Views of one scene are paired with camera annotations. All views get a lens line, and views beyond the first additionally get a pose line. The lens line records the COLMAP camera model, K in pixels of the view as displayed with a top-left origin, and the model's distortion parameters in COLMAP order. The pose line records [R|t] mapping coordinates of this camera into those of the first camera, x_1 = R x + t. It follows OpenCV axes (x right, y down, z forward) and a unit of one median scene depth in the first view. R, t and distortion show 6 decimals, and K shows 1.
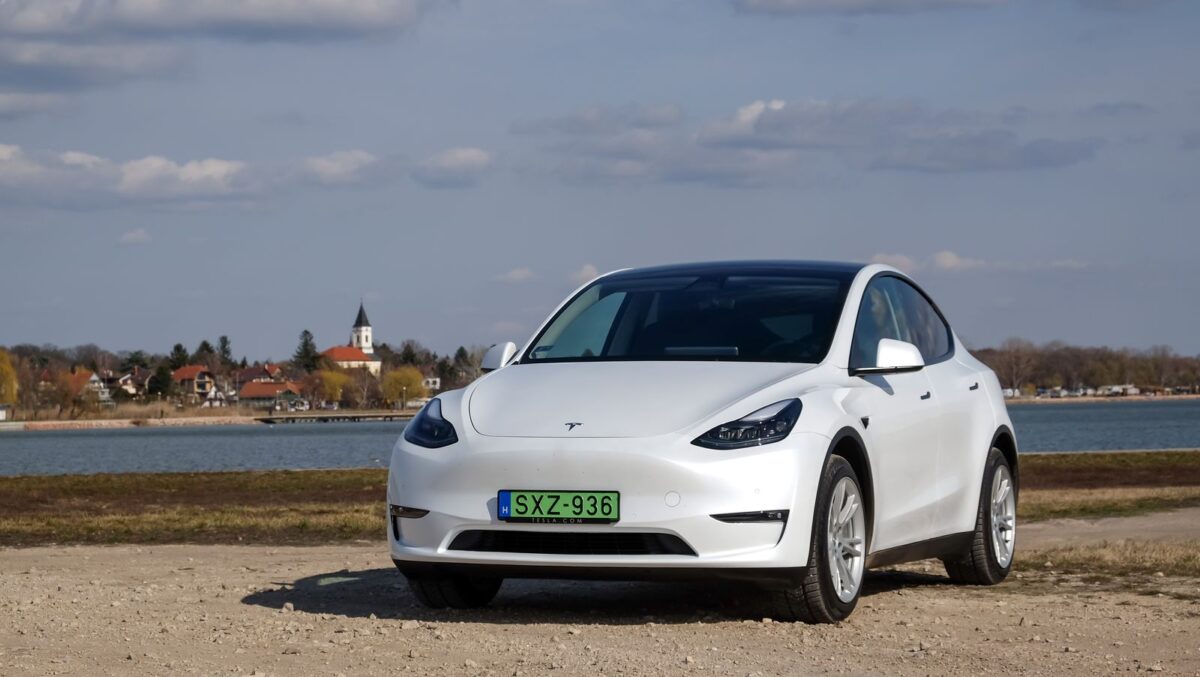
lens RADIAL K [[3184.8, 0, 627.9], [0, 3184.8, 410.0], [0, 0, 1]] dist [-0.052996, 0.000000]
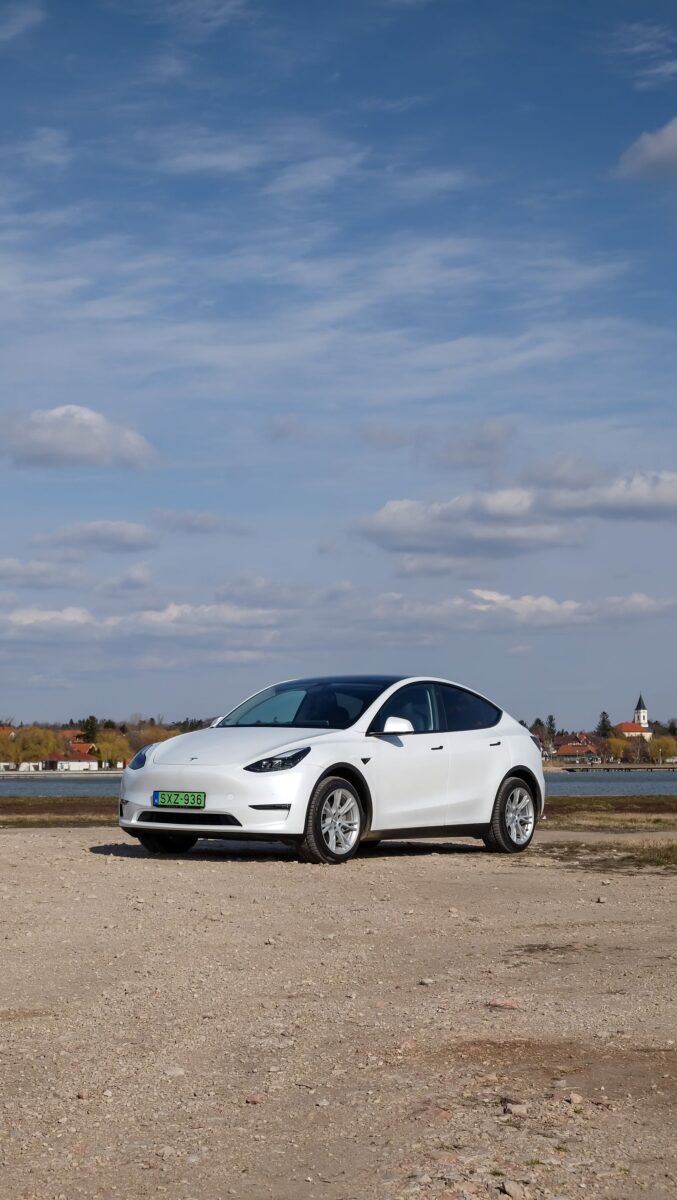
lens RADIAL K [[2099.9, 0, 320.9], [0, 2099.9, 660.2], [0, 0, 1]] dist [-0.058571, 0.000000]
pose [[0.965181, 0.003069, -0.261564, 0.380971], [-0.016008, 0.998750, -0.047350, 0.004046], [0.261091, 0.049888, 0.964024, -0.217391]]
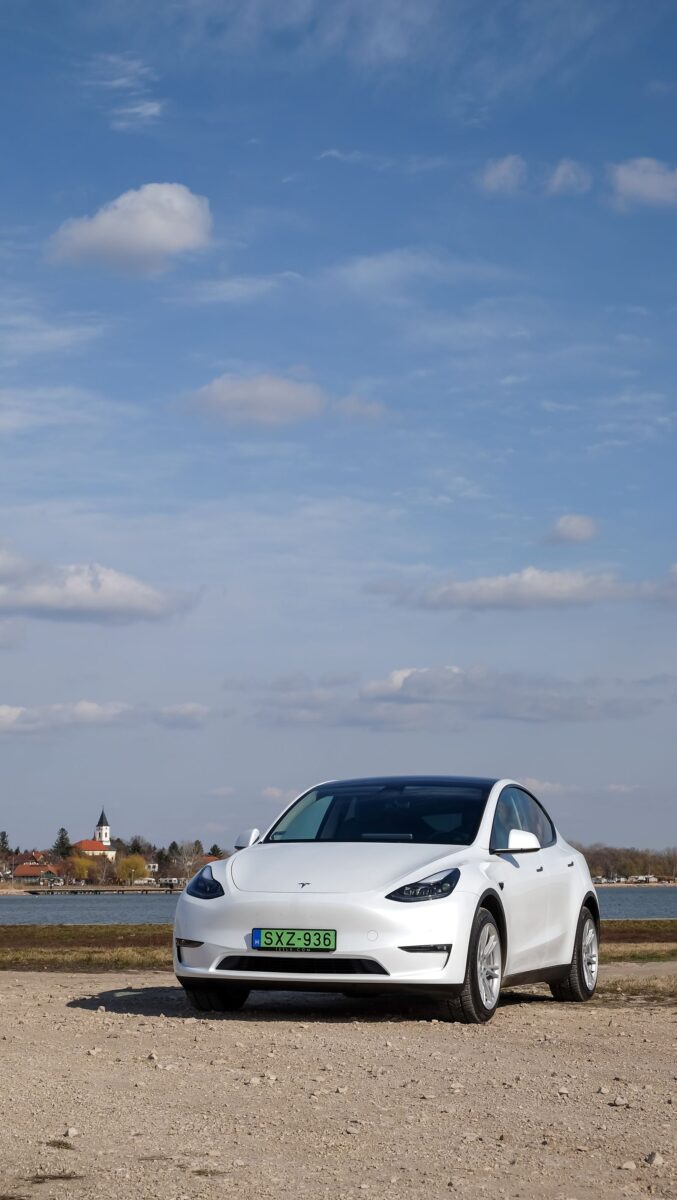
lens RADIAL K [[2269.7, 0, 337.9], [0, 2269.7, 684.3], [0, 0, 1]] dist [-0.008667, 0.000000]
pose [[0.999659, 0.015347, 0.021119, -0.024204], [-0.013377, 0.995811, -0.090453, 0.007065], [-0.022418, 0.090139, 0.995677, -0.043852]]
